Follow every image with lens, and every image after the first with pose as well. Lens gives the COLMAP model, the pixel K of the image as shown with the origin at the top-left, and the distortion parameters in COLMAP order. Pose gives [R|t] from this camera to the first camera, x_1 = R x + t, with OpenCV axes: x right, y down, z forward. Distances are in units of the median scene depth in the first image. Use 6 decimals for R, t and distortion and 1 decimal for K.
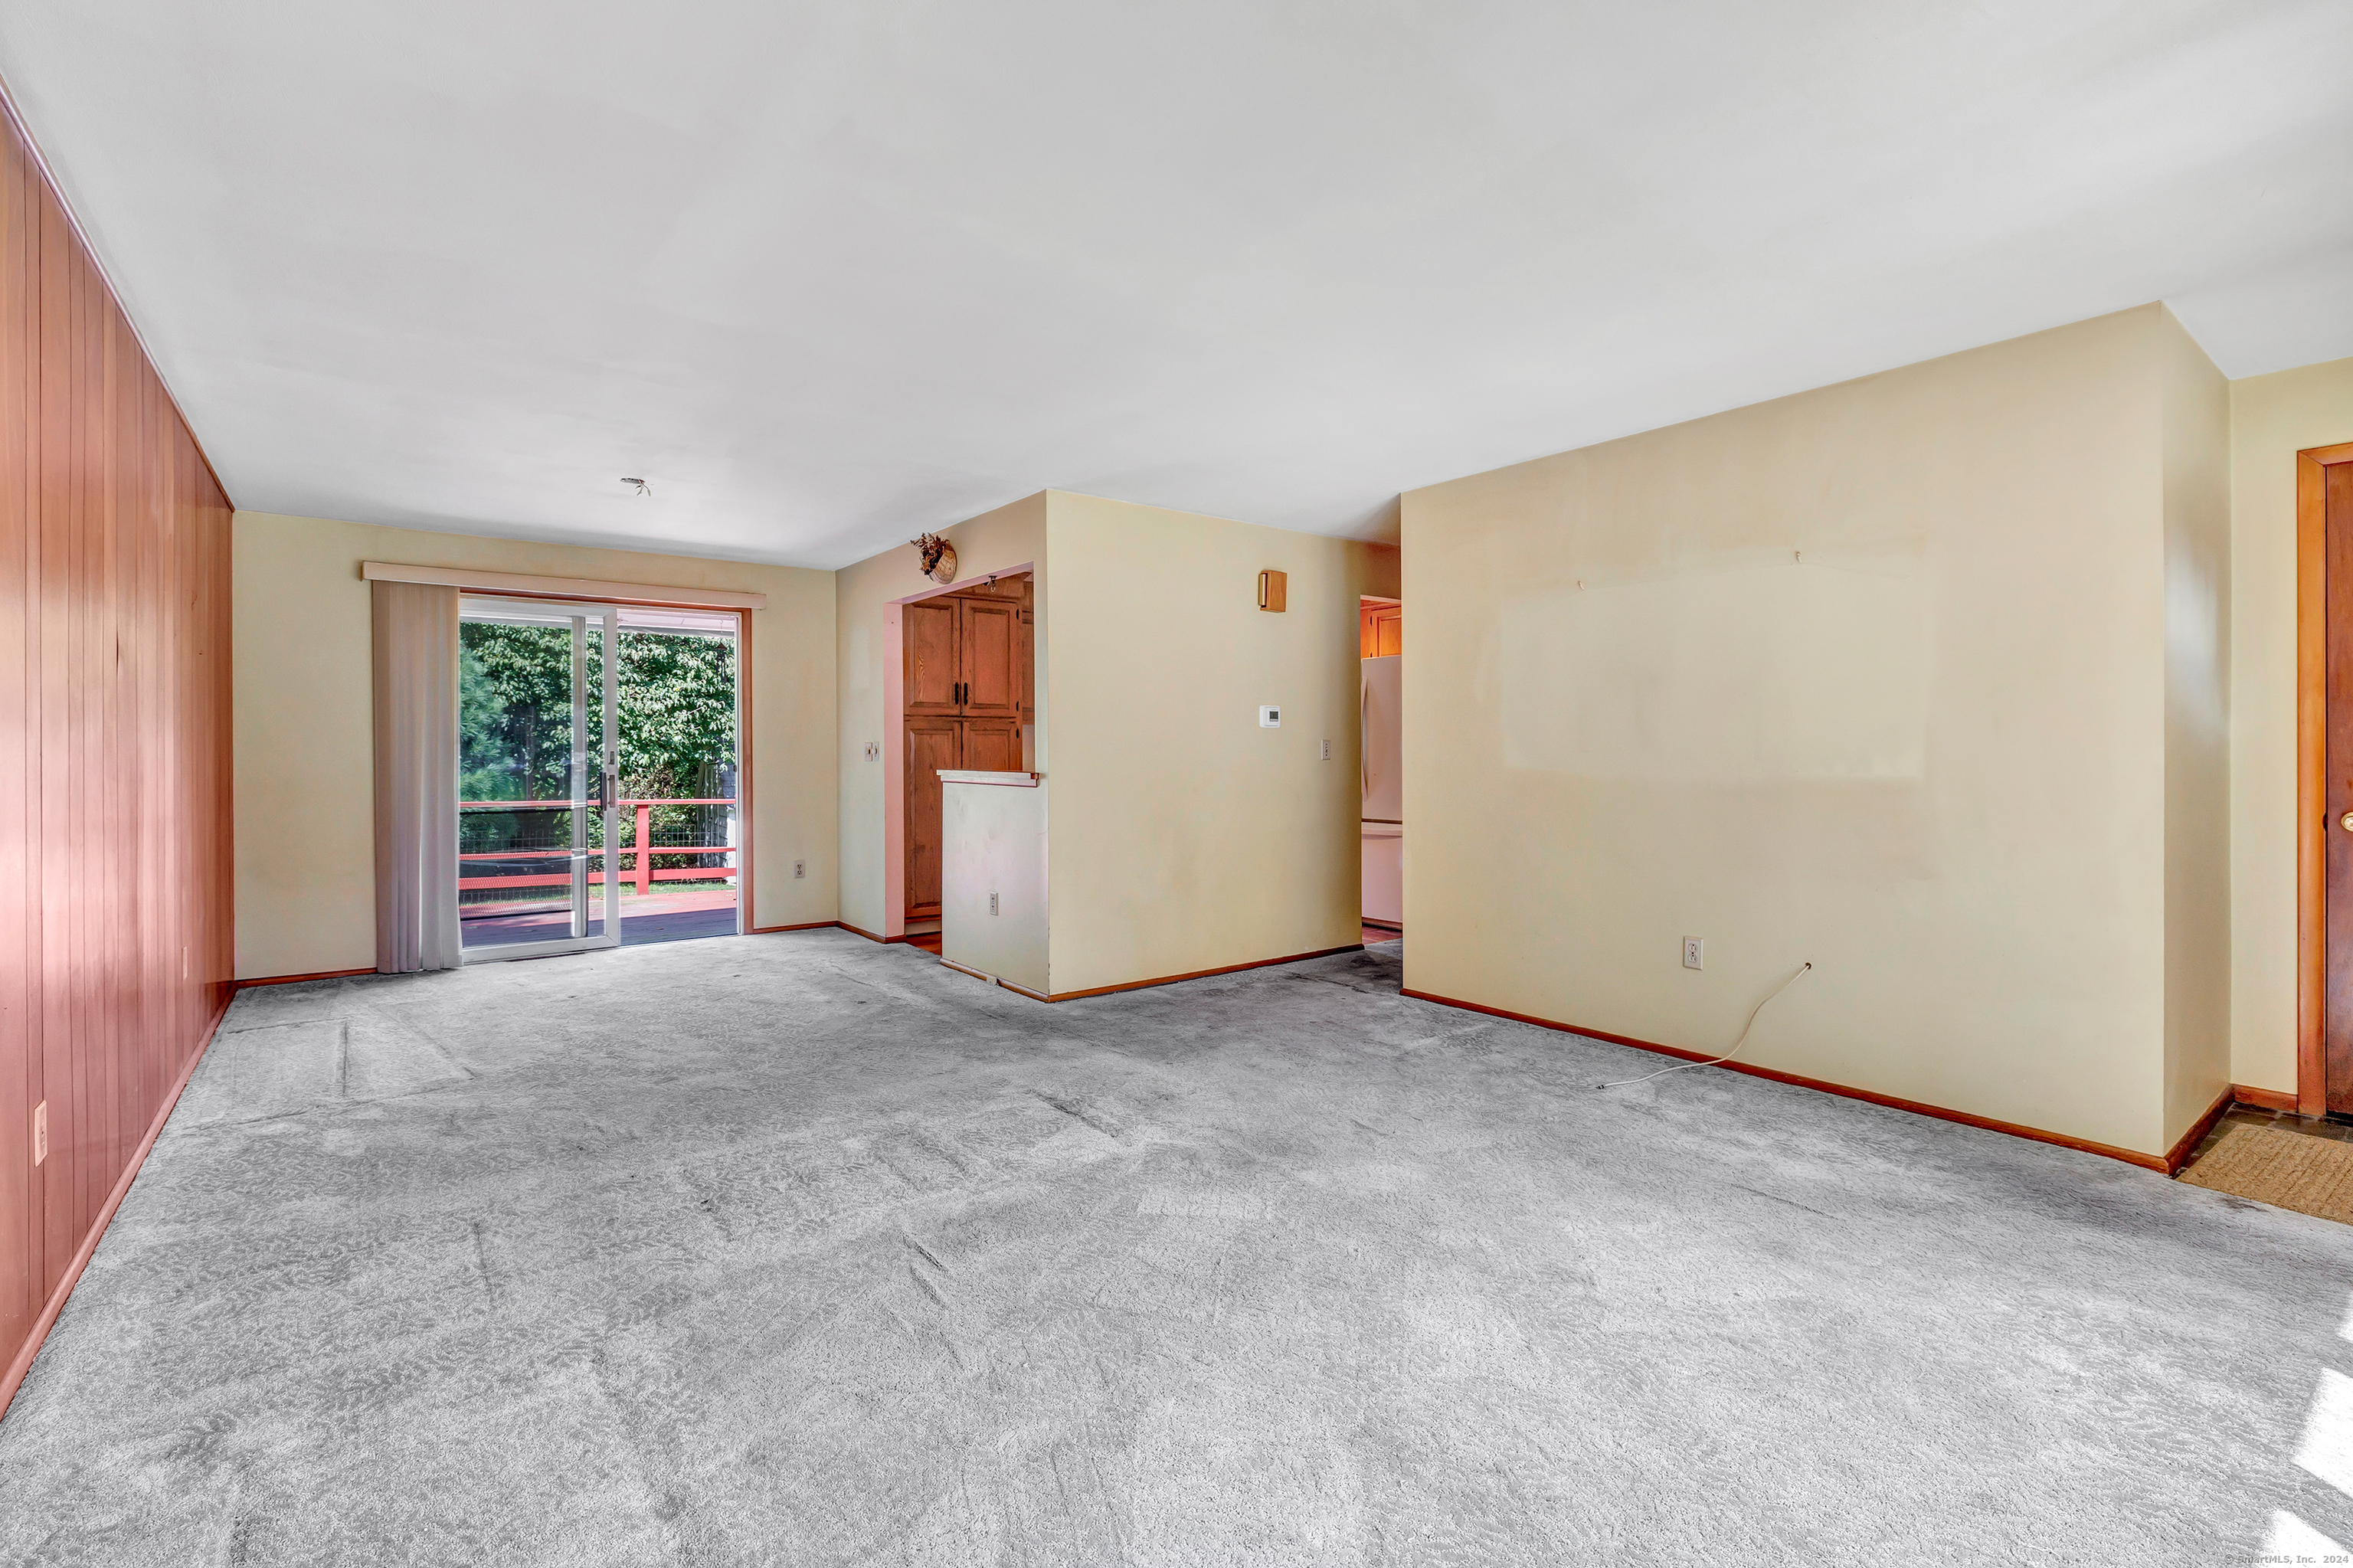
lens RADIAL K [[1065.1, 0, 1189.3], [0, 1065.1, 738.7], [0, 0, 1]] dist [-0.004632, 0.000685]
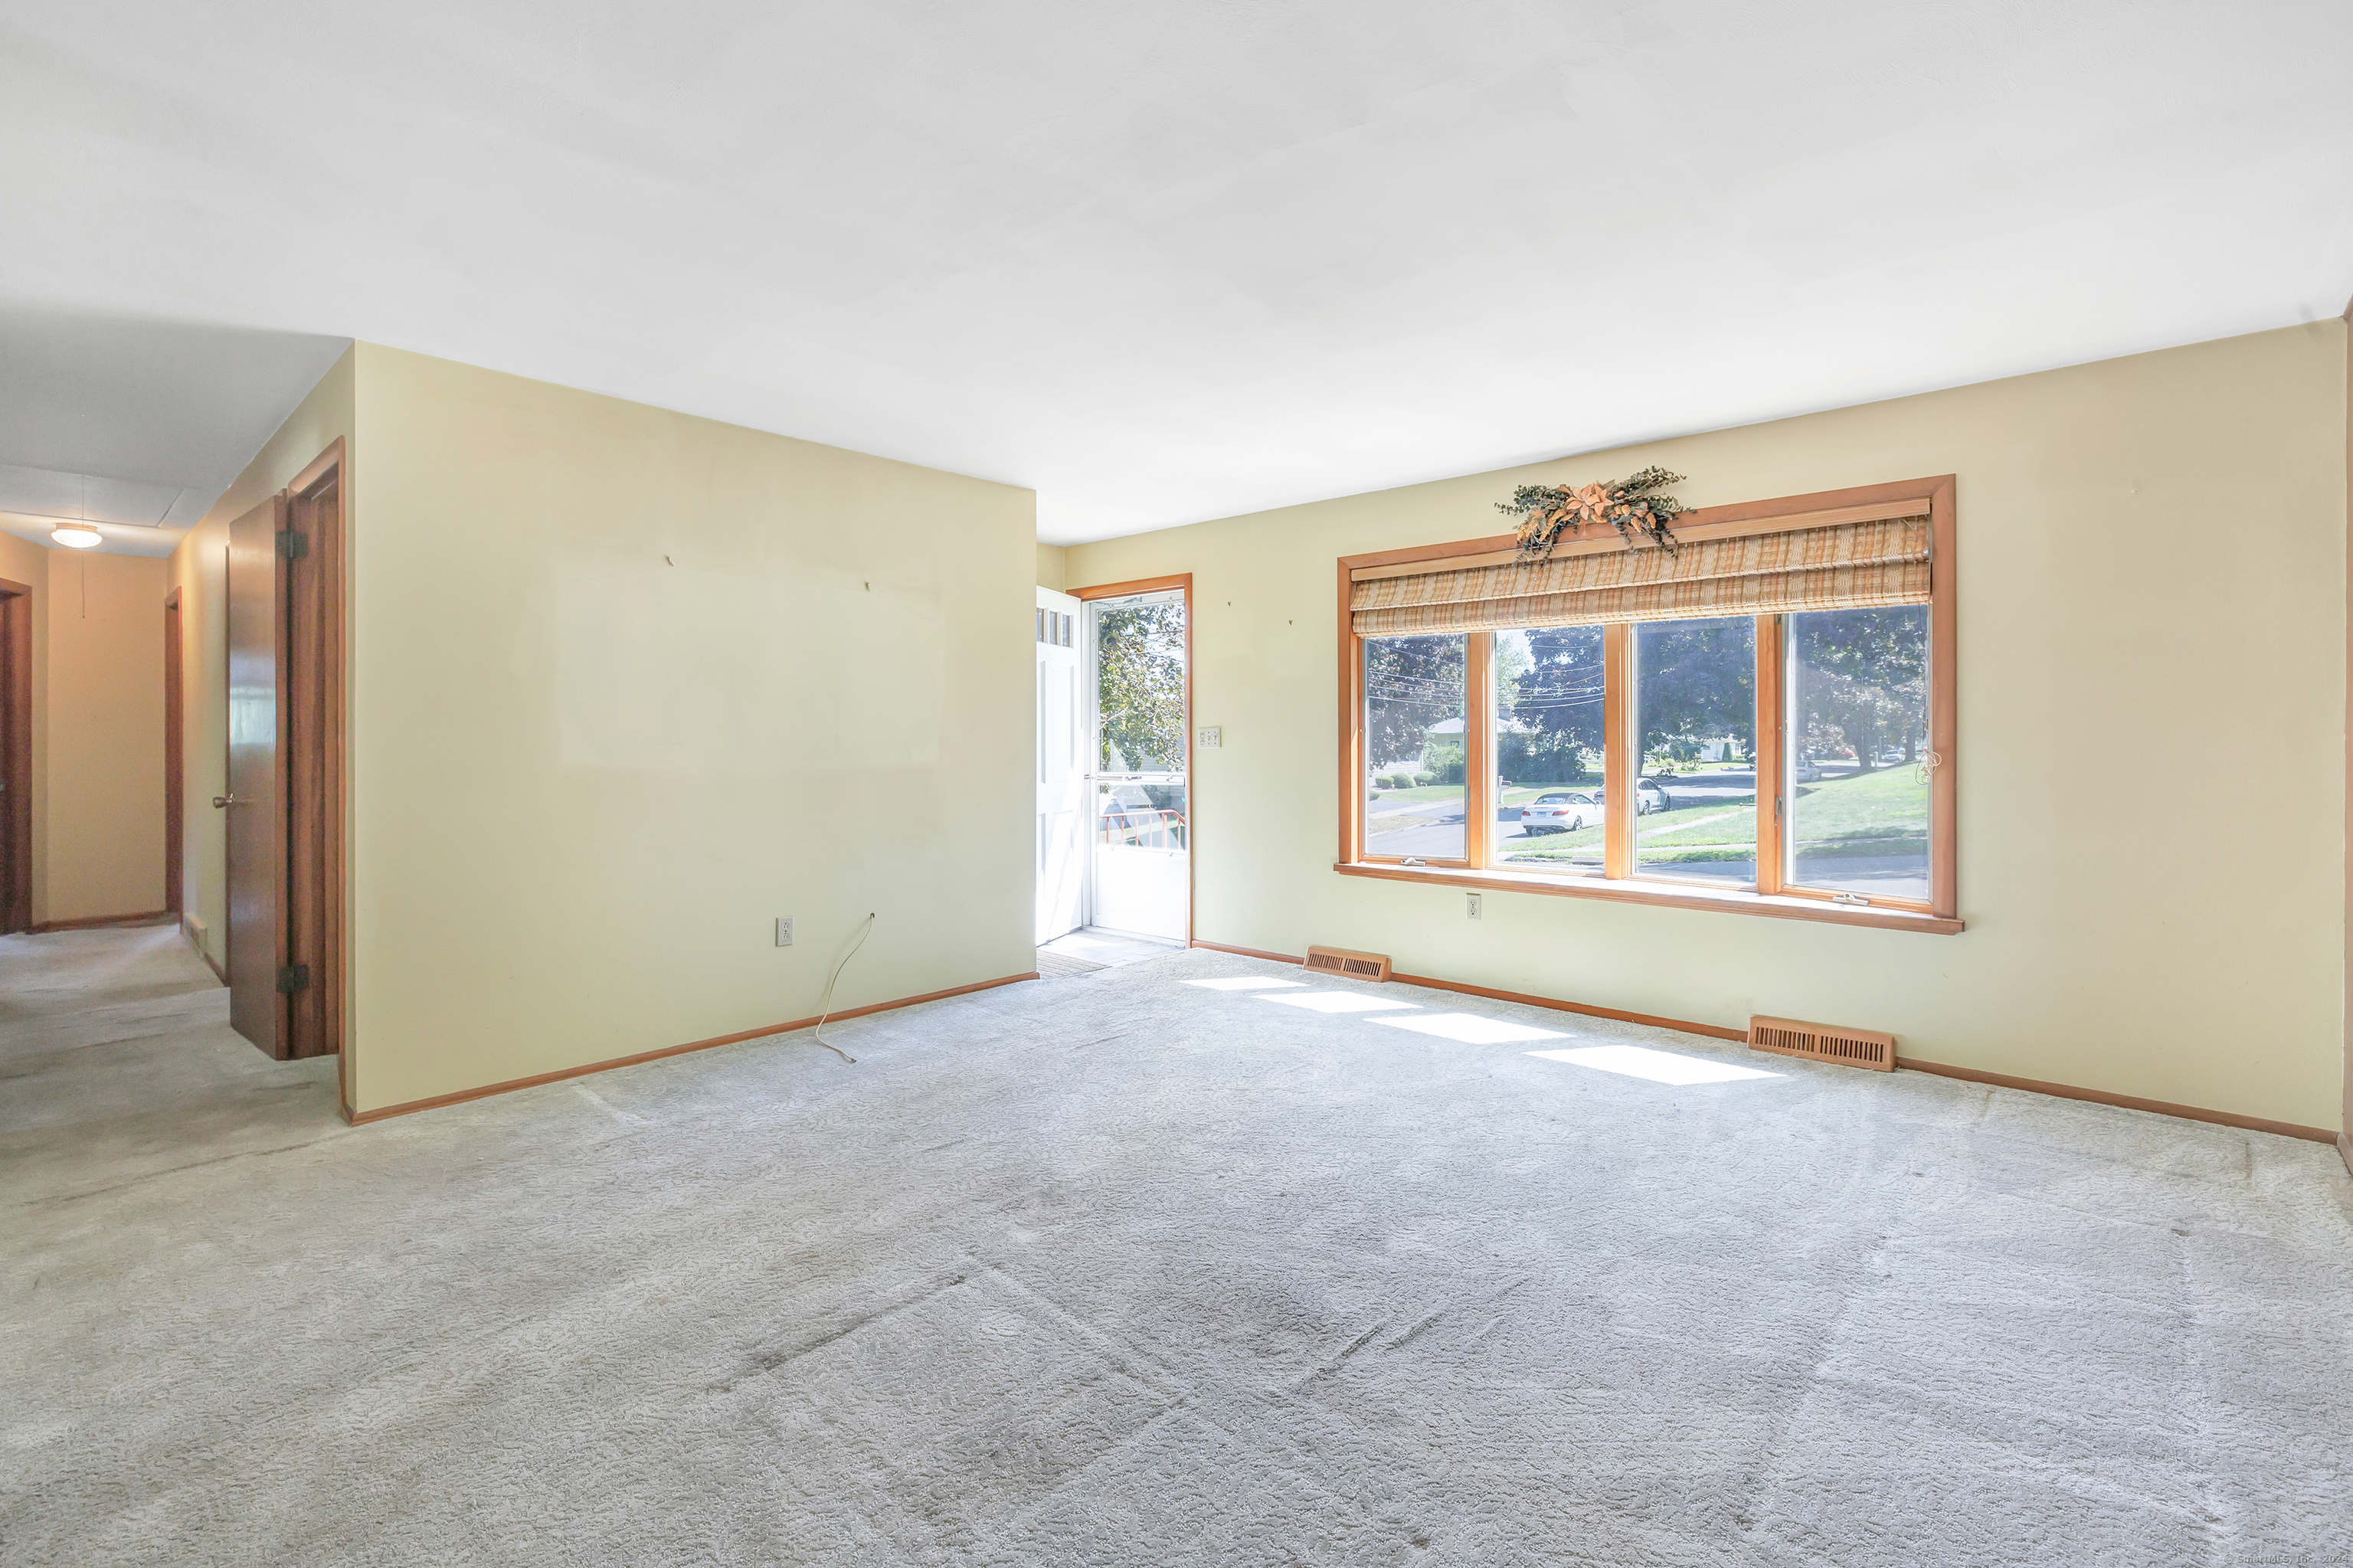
lens RADIAL K [[1065.1, 0, 1189.3], [0, 1065.1, 738.7], [0, 0, 1]] dist [-0.004632, 0.000685]
pose [[-0.176998, 0.008777, 0.984172, -0.447955], [-0.010076, 0.999892, -0.010729, 0.009055], [-0.984160, -0.011816, -0.176890, 0.541215]]
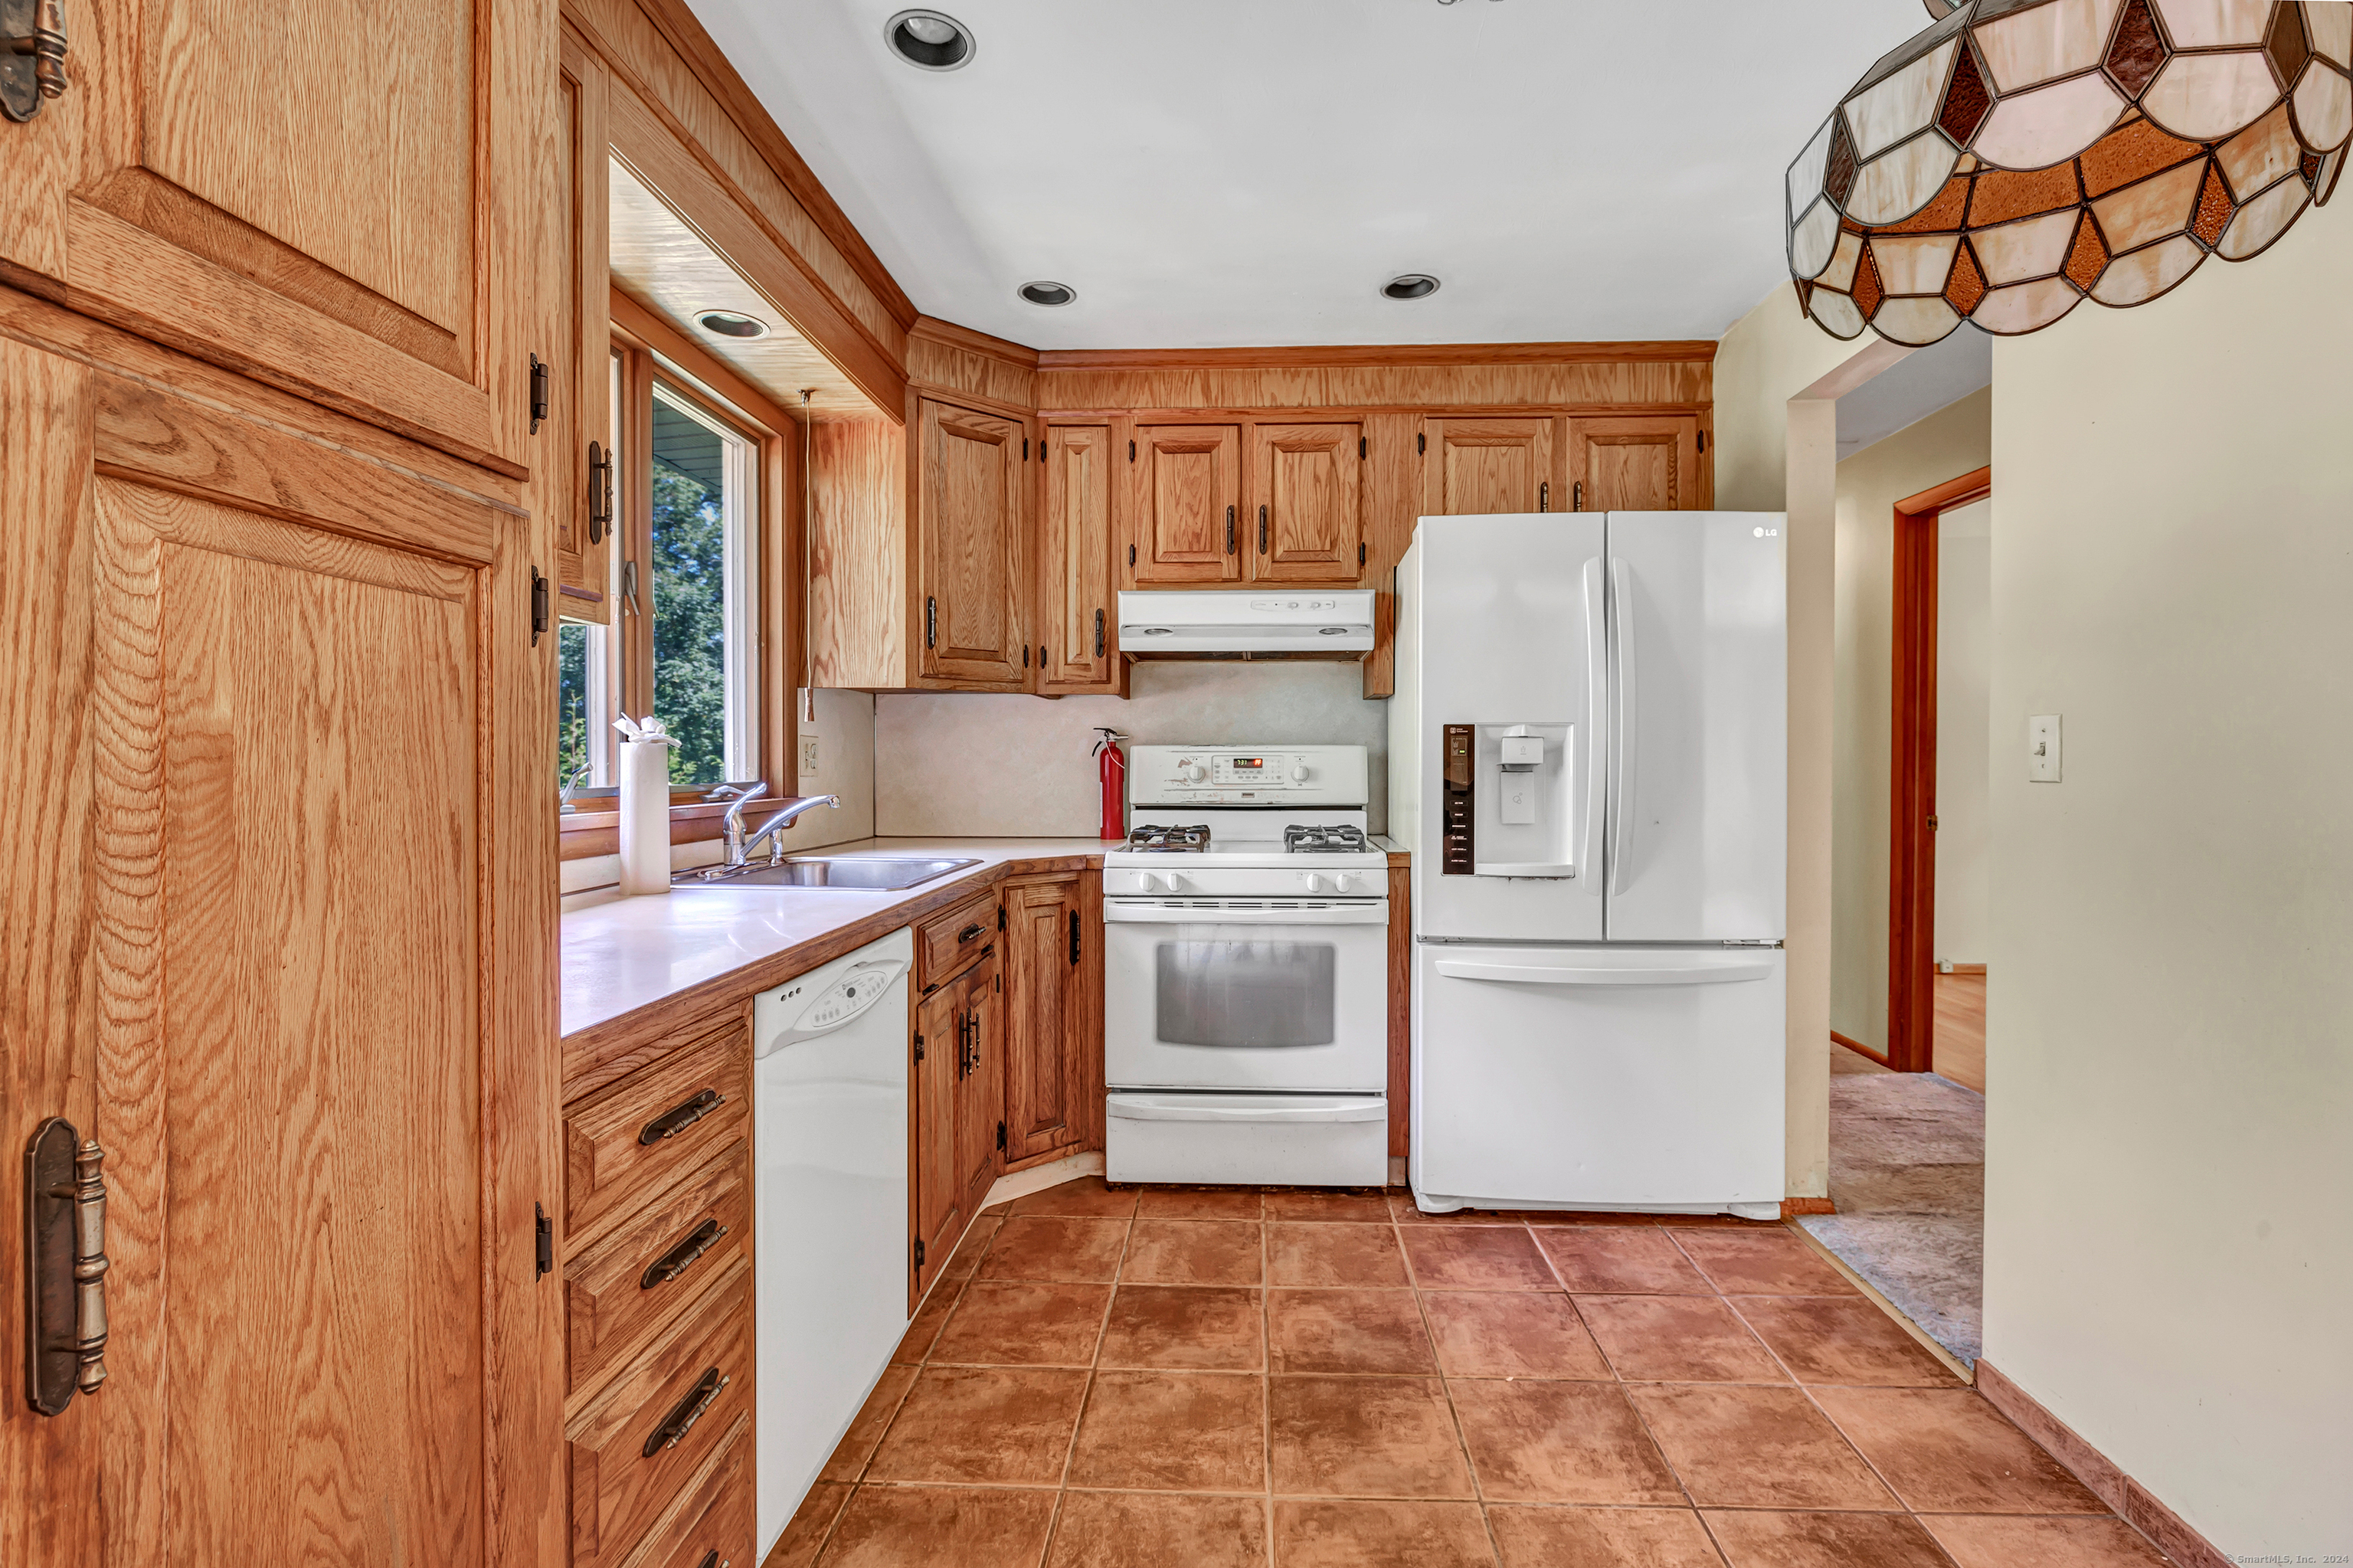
lens RADIAL K [[1031.0, 0, 1212.0], [0, 1031.0, 768.1], [0, 0, 1]] dist [-0.007730, 0.000295]
pose [[0.647543, -0.000388, 0.762029, -0.252225], [-0.012318, 0.999864, 0.010976, 0.014965], [-0.761930, -0.016495, 0.647450, 1.064257]]
